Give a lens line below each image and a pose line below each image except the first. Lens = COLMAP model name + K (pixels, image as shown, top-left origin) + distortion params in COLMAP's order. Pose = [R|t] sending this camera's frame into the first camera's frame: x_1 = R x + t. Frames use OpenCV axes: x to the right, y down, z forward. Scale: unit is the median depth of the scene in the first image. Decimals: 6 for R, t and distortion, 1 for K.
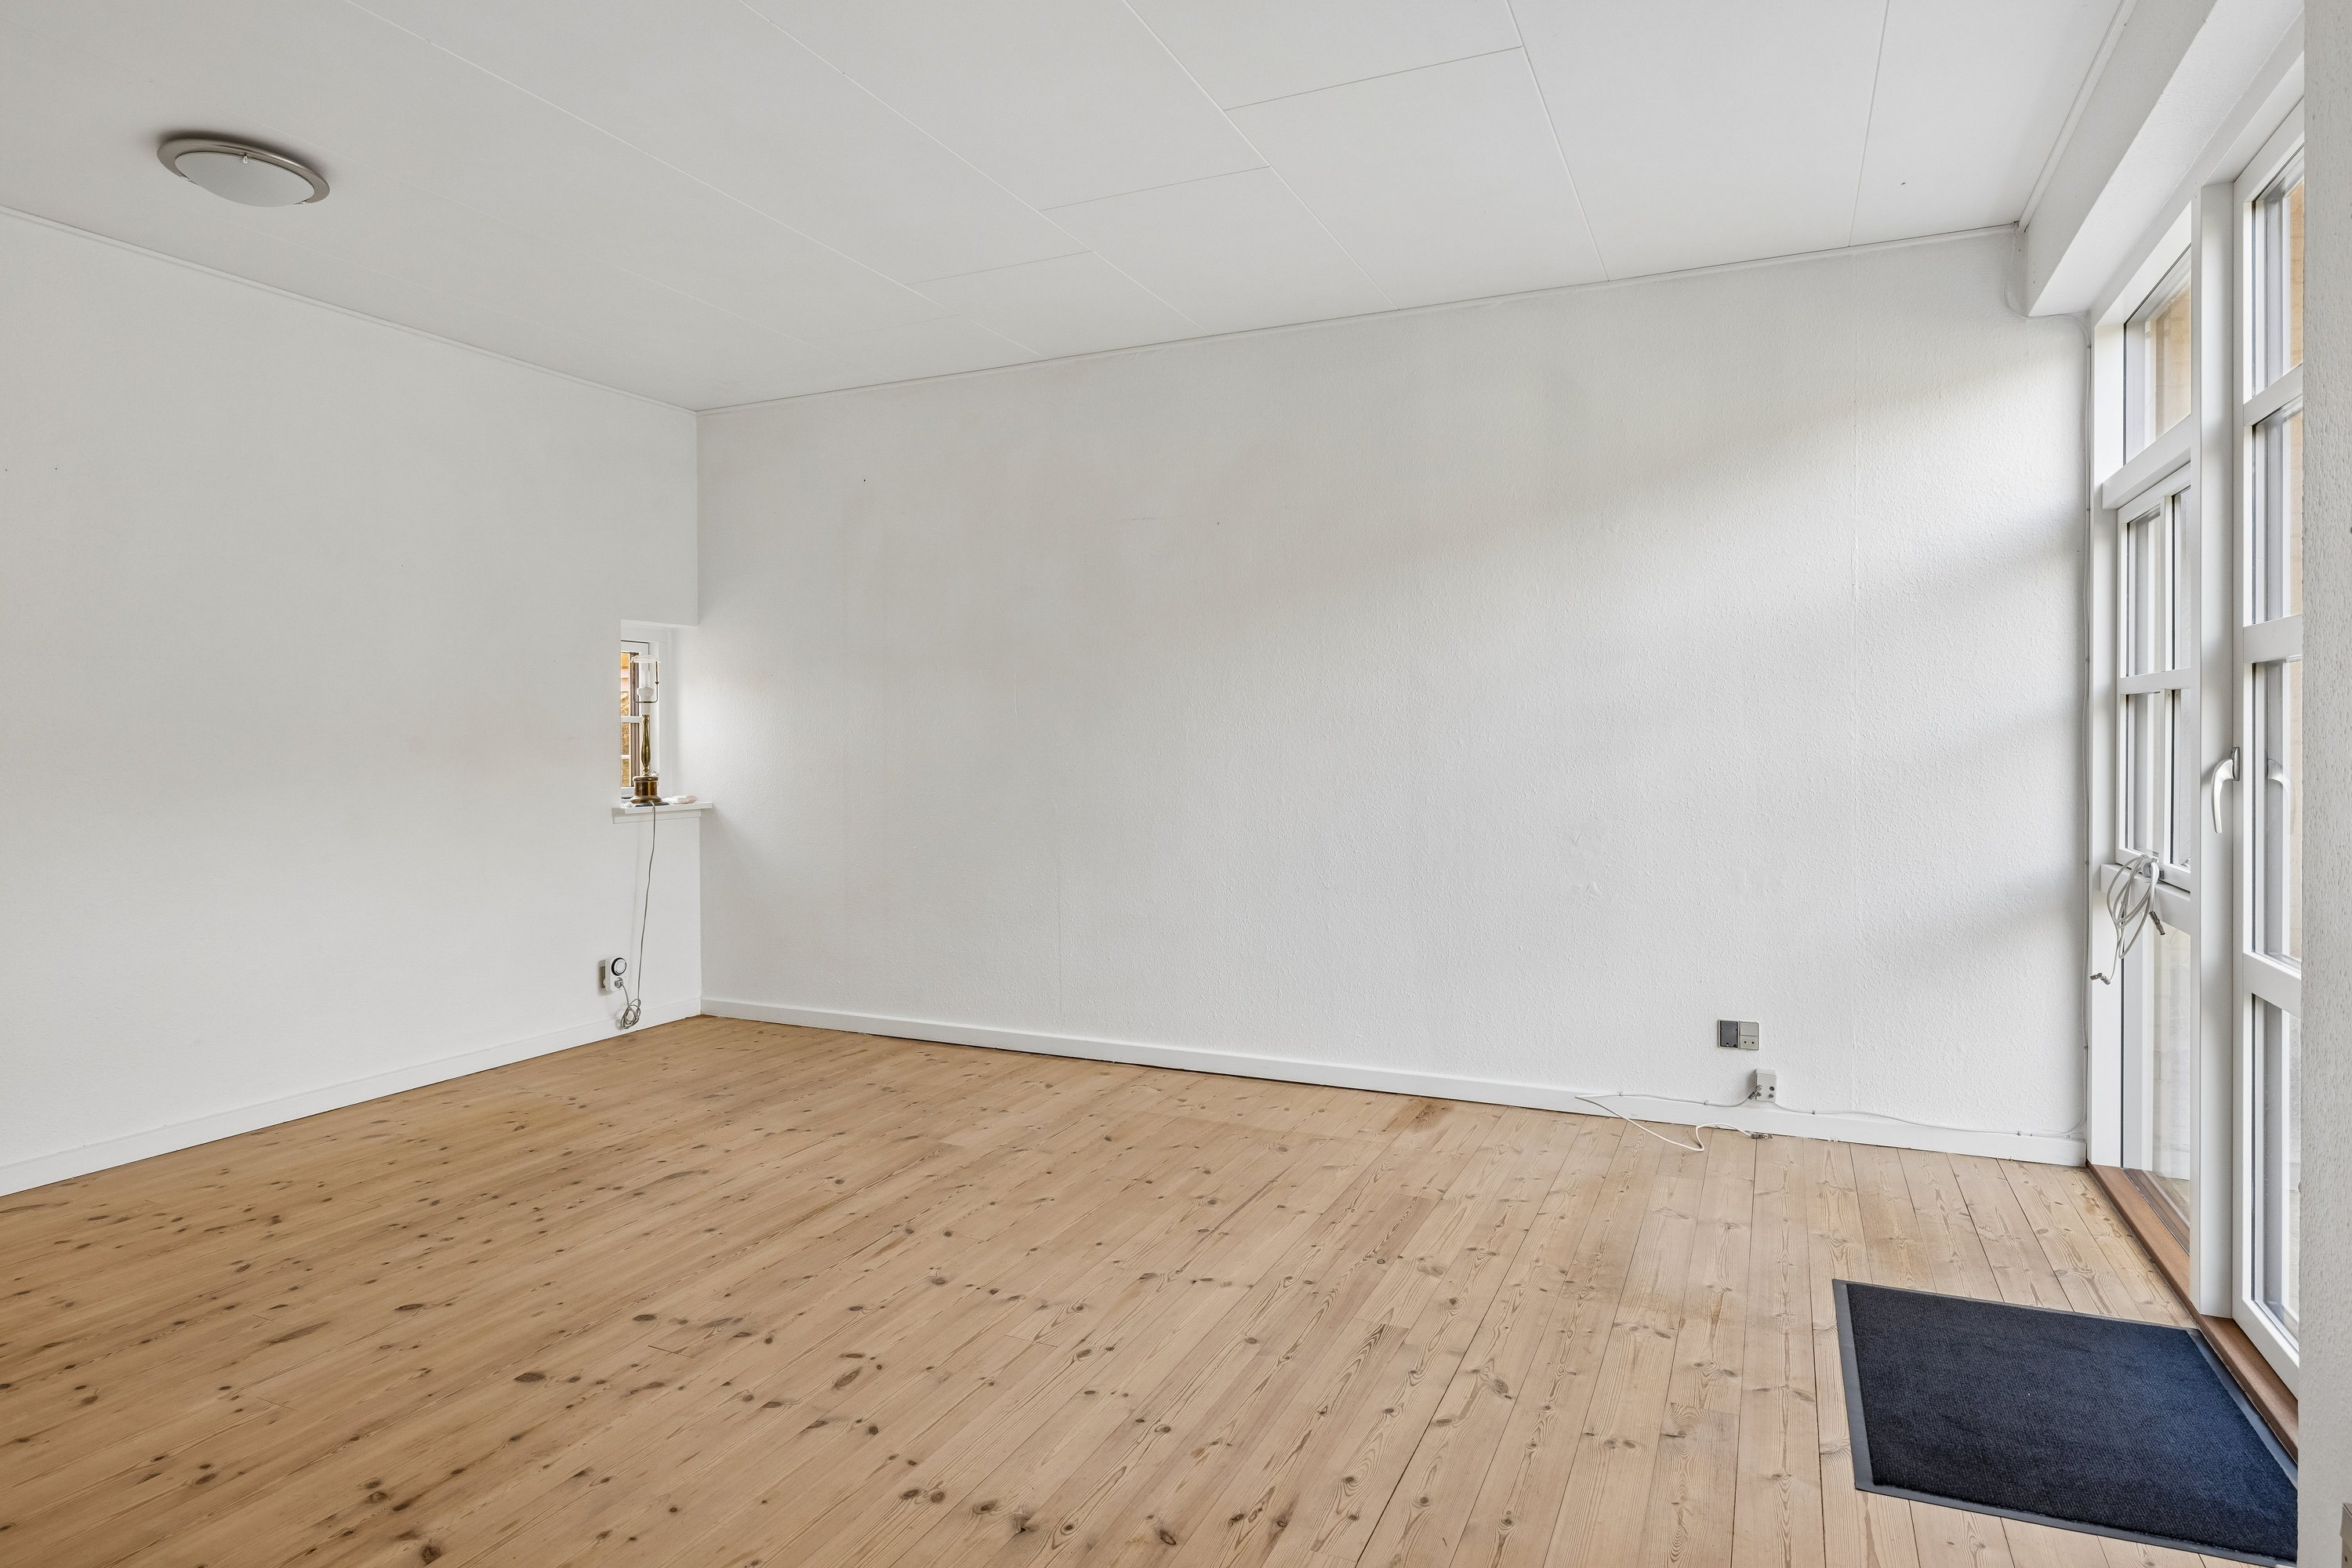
lens RADIAL K [[1325.7, 0, 1193.9], [0, 1325.7, 745.6], [0, 0, 1]] dist [0.000596, -0.003108]
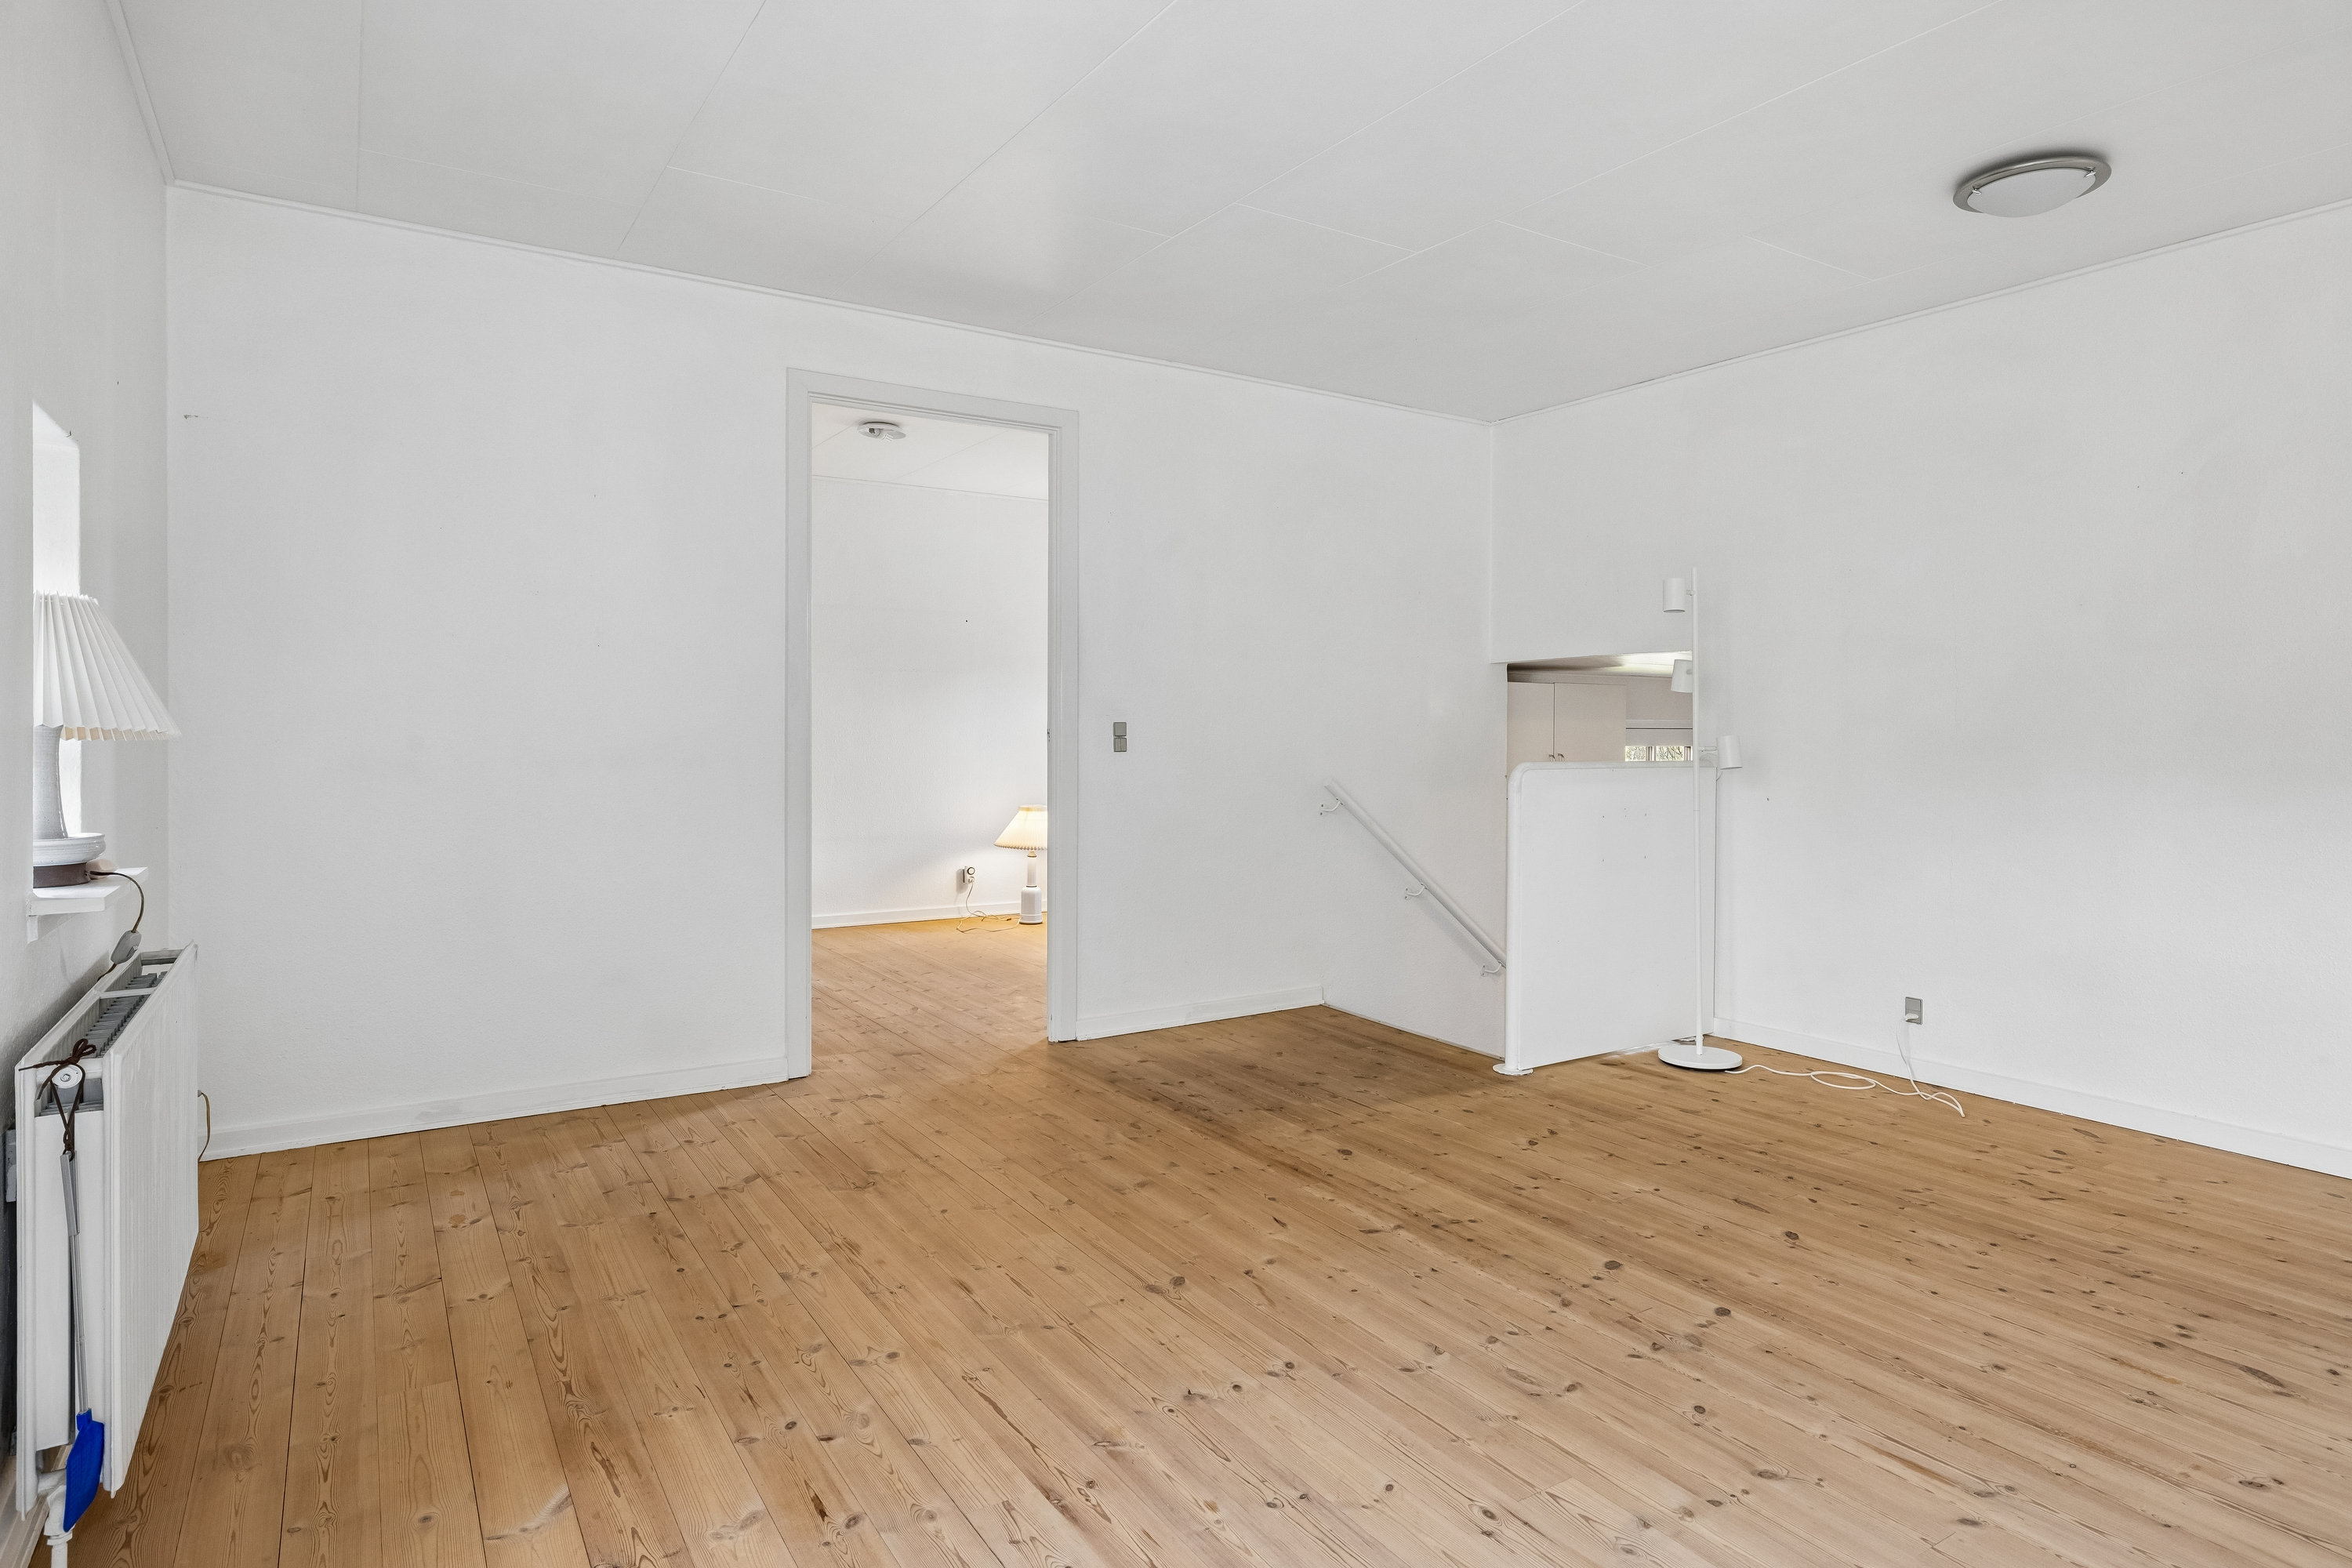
lens RADIAL K [[1325.7, 0, 1193.4], [0, 1325.7, 781.6], [0, 0, 1]] dist [0.000596, -0.003108]
pose [[-0.551252, 0.035411, -0.833587, 0.472358], [-0.011432, 0.998685, 0.049984, -0.005833], [0.834261, 0.037084, -0.550122, 0.926070]]
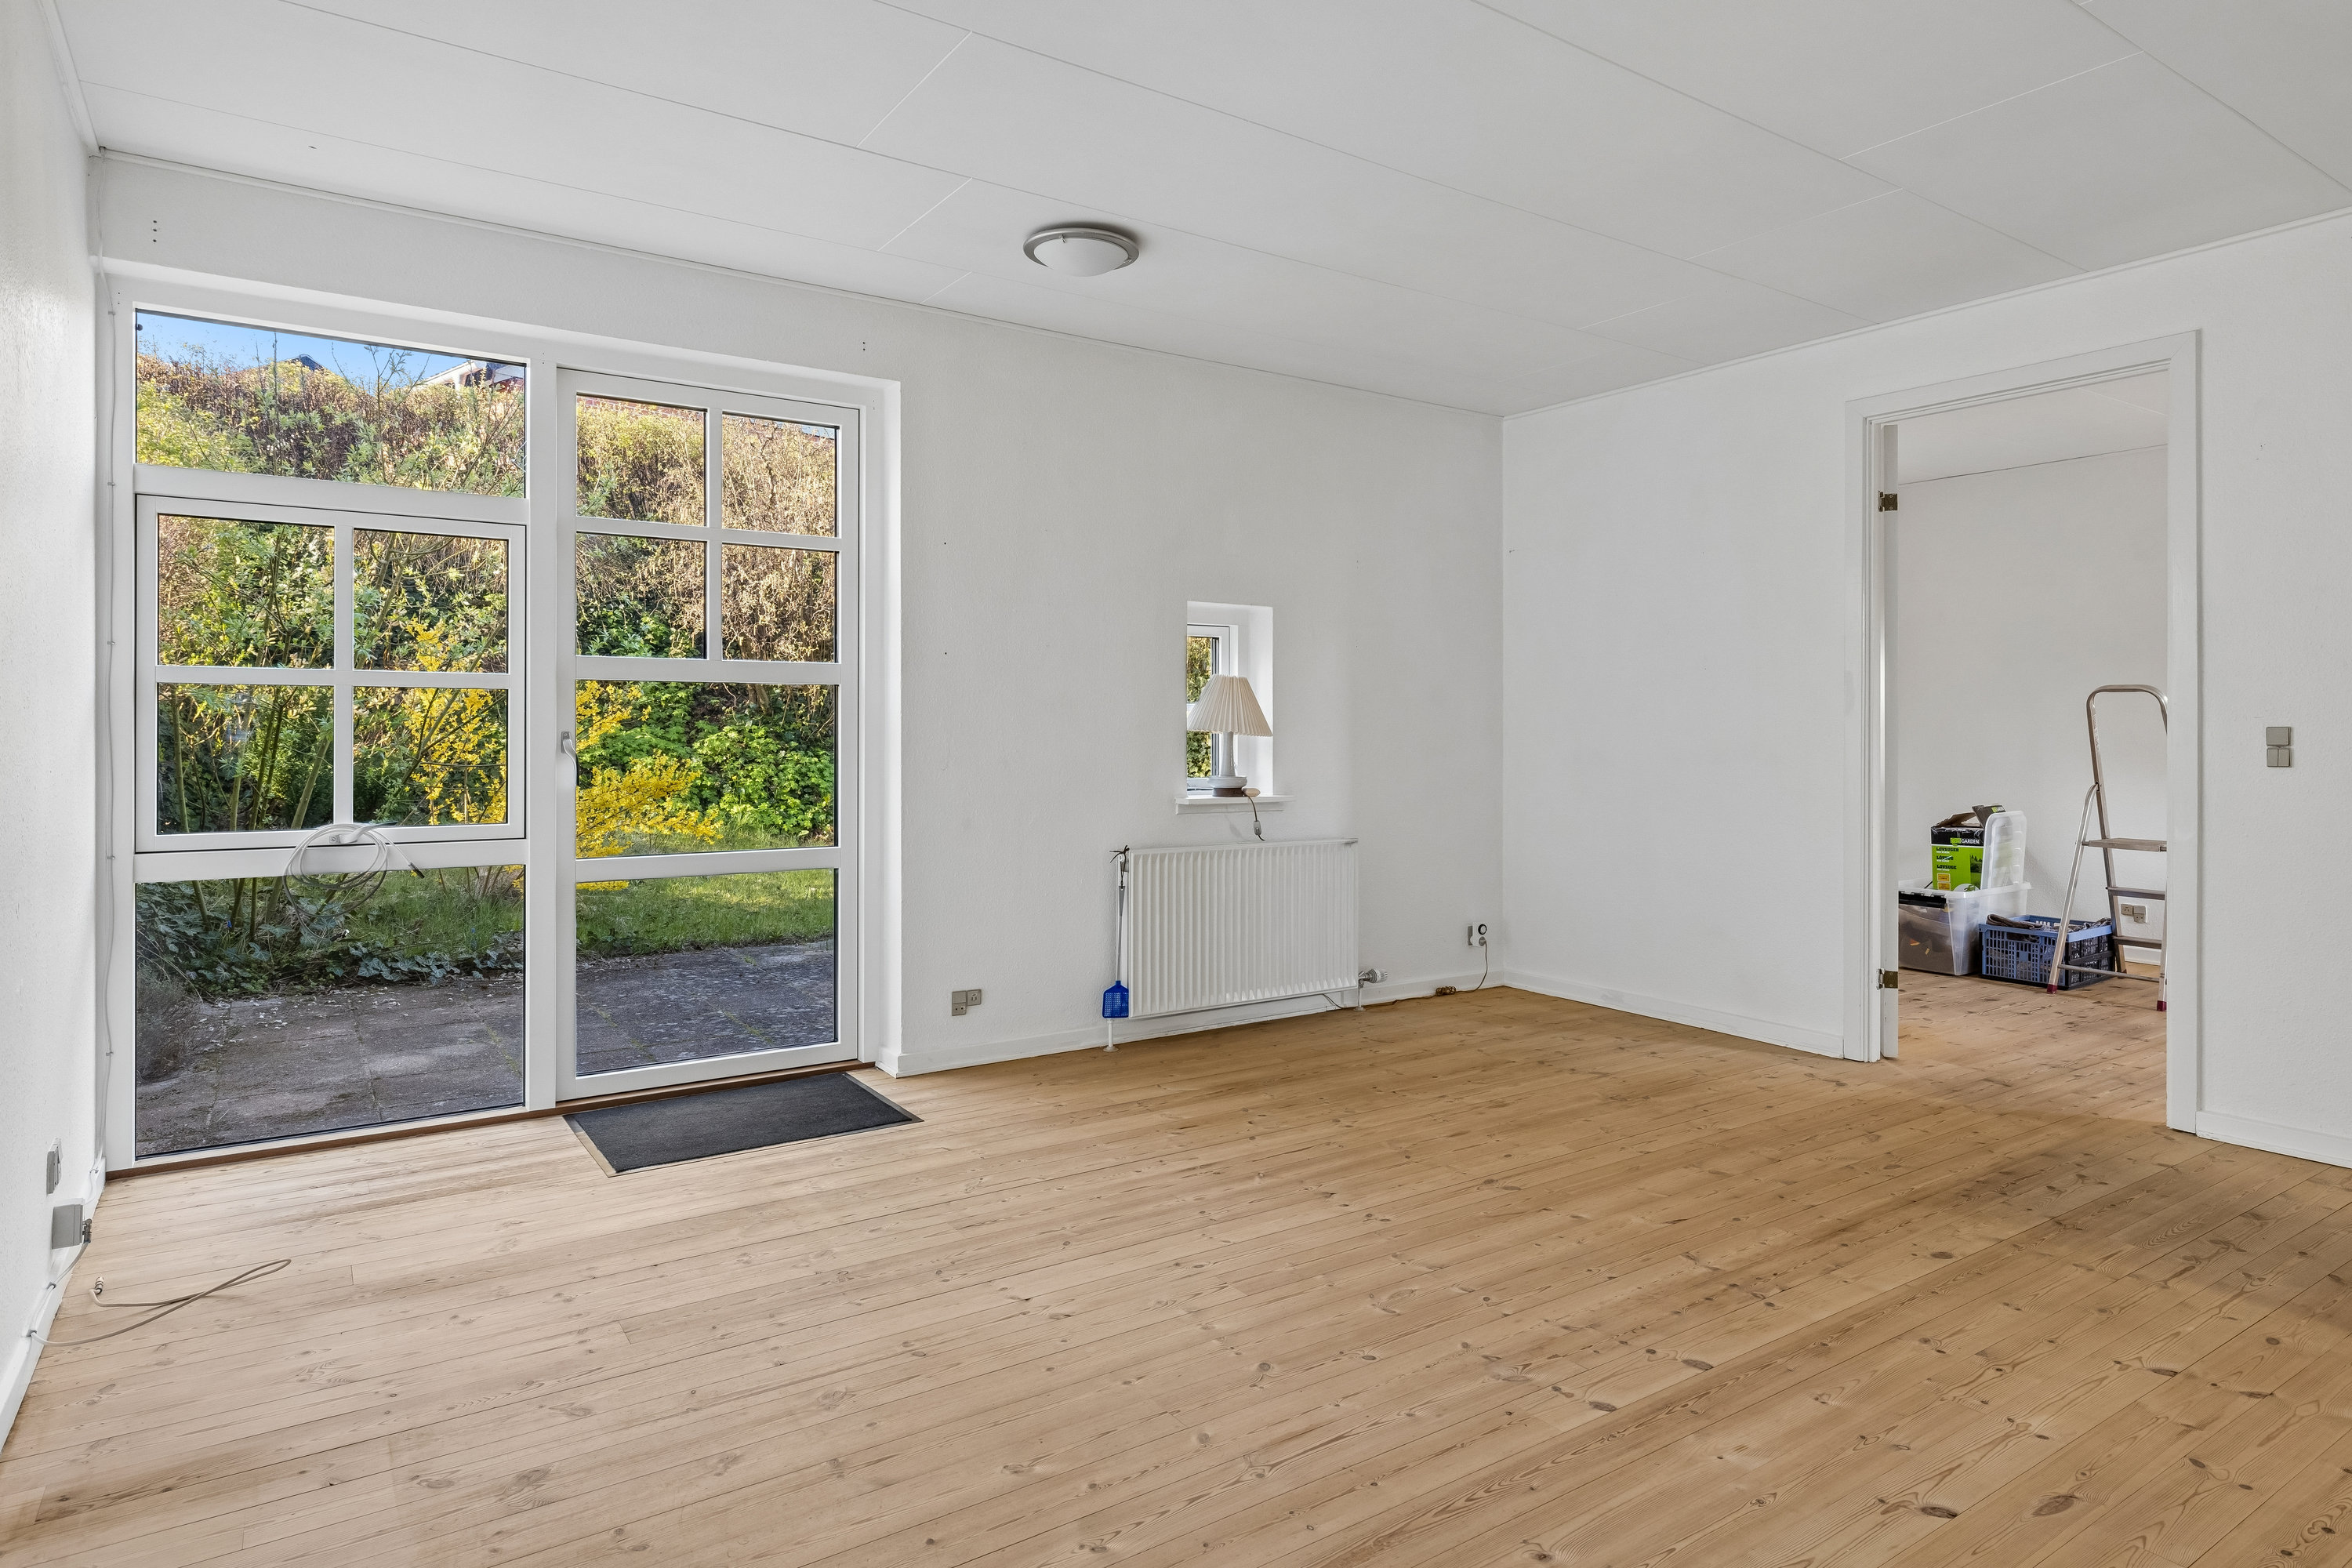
lens RADIAL K [[1325.7, 0, 1177.3], [0, 1325.7, 744.8], [0, 0, 1]] dist [0.000596, -0.003108]
pose [[-0.844762, -0.006965, 0.535096, -0.490760], [0.003227, 0.999831, 0.018108, -0.007526], [-0.535132, 0.017023, -0.844597, 1.434665]]
